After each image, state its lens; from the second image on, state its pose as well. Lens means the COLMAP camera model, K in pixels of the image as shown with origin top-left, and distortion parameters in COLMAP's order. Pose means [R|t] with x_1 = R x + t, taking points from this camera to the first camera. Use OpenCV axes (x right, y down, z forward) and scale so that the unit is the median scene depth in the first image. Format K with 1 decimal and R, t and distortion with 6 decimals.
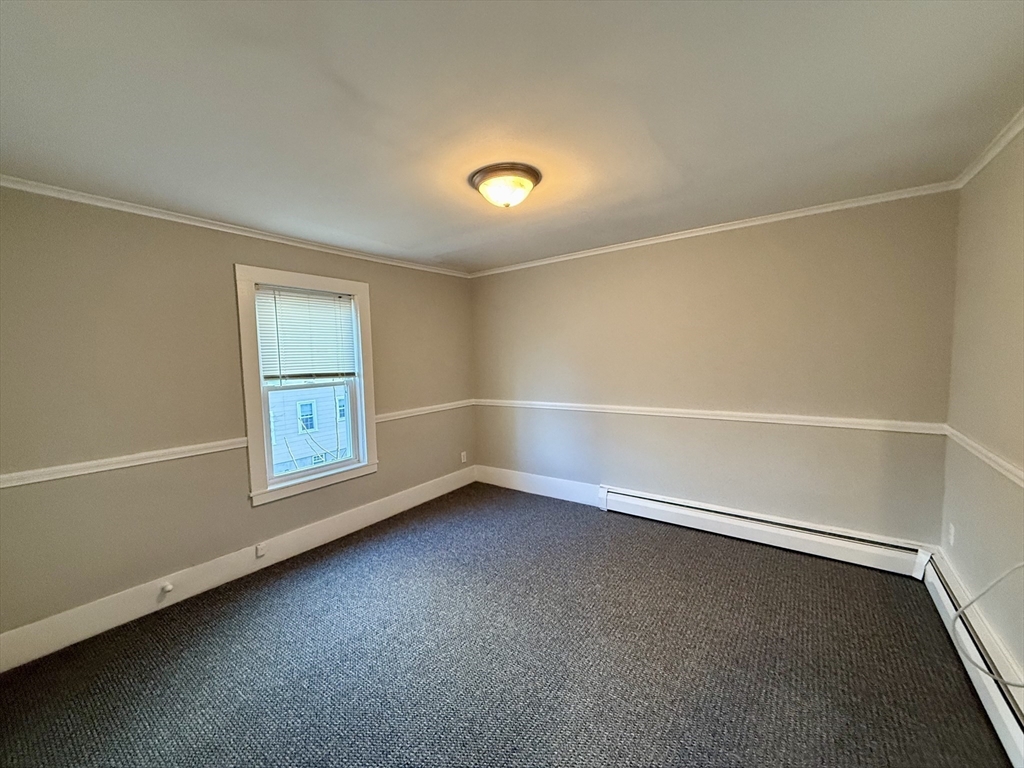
lens RADIAL K [[406.9, 0, 509.4], [0, 406.9, 382.3], [0, 0, 1]] dist [0.002279, 0.000168]
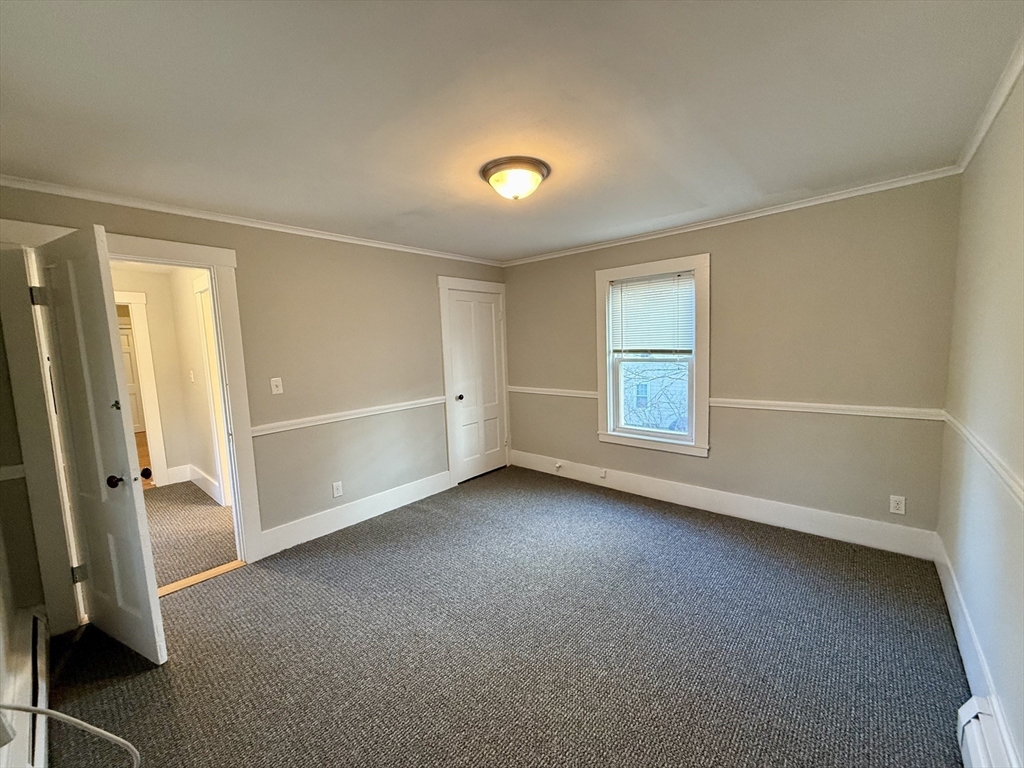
lens RADIAL K [[406.9, 0, 509.4], [0, 406.9, 382.3], [0, 0, 1]] dist [0.002279, 0.000168]
pose [[-0.092013, 0.127223, -0.987597, 0.715962], [-0.028861, 0.991047, 0.130356, -0.069827], [0.995339, 0.040498, -0.087517, 0.729670]]
